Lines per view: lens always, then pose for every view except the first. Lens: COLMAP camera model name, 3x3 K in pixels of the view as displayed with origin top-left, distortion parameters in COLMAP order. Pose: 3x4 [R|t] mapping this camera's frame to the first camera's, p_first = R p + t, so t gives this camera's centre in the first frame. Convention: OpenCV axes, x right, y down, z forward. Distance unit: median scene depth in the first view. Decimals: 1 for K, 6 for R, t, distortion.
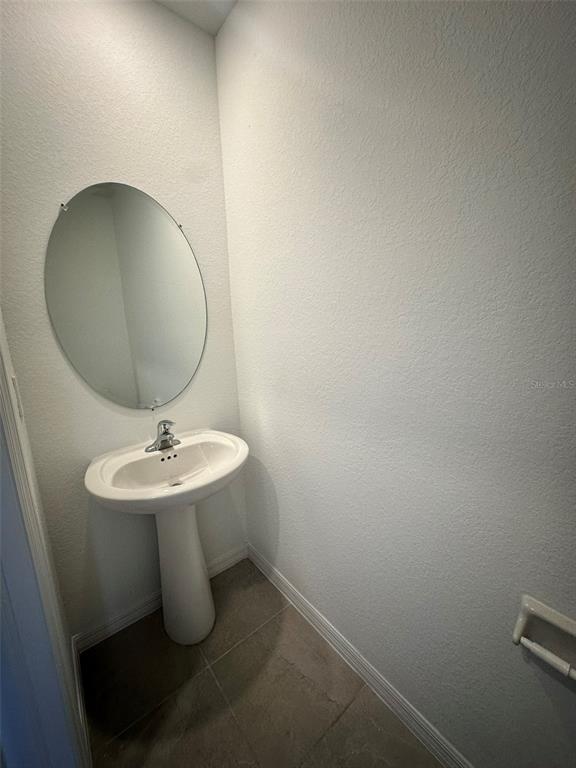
lens RADIAL K [[306.6, 0, 288.0], [0, 306.6, 384.0], [0, 0, 1]] dist [-0.001080, 0.000770]
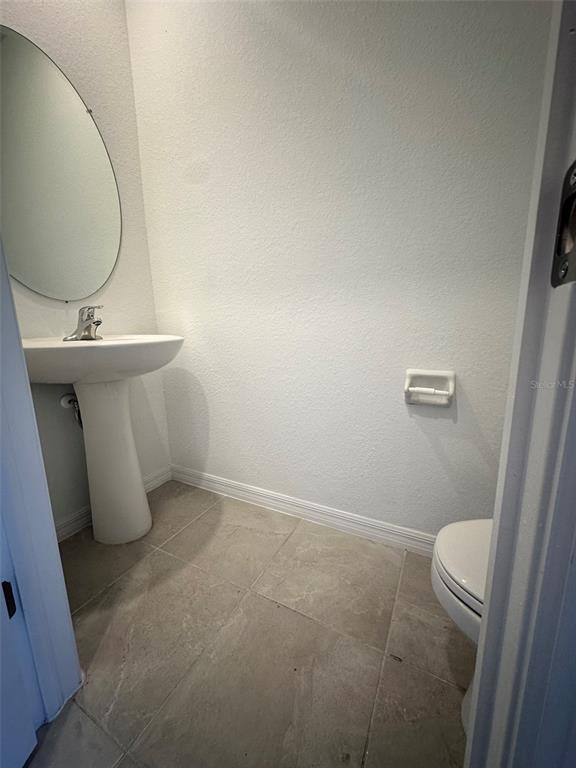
lens RADIAL K [[306.6, 0, 288.0], [0, 306.6, 384.0], [0, 0, 1]] dist [-0.001080, 0.000770]
pose [[0.916344, -0.060729, 0.395760, -0.216460], [0.069435, 0.997557, -0.007695, 0.393650], [-0.394326, 0.034531, 0.918322, -0.100776]]
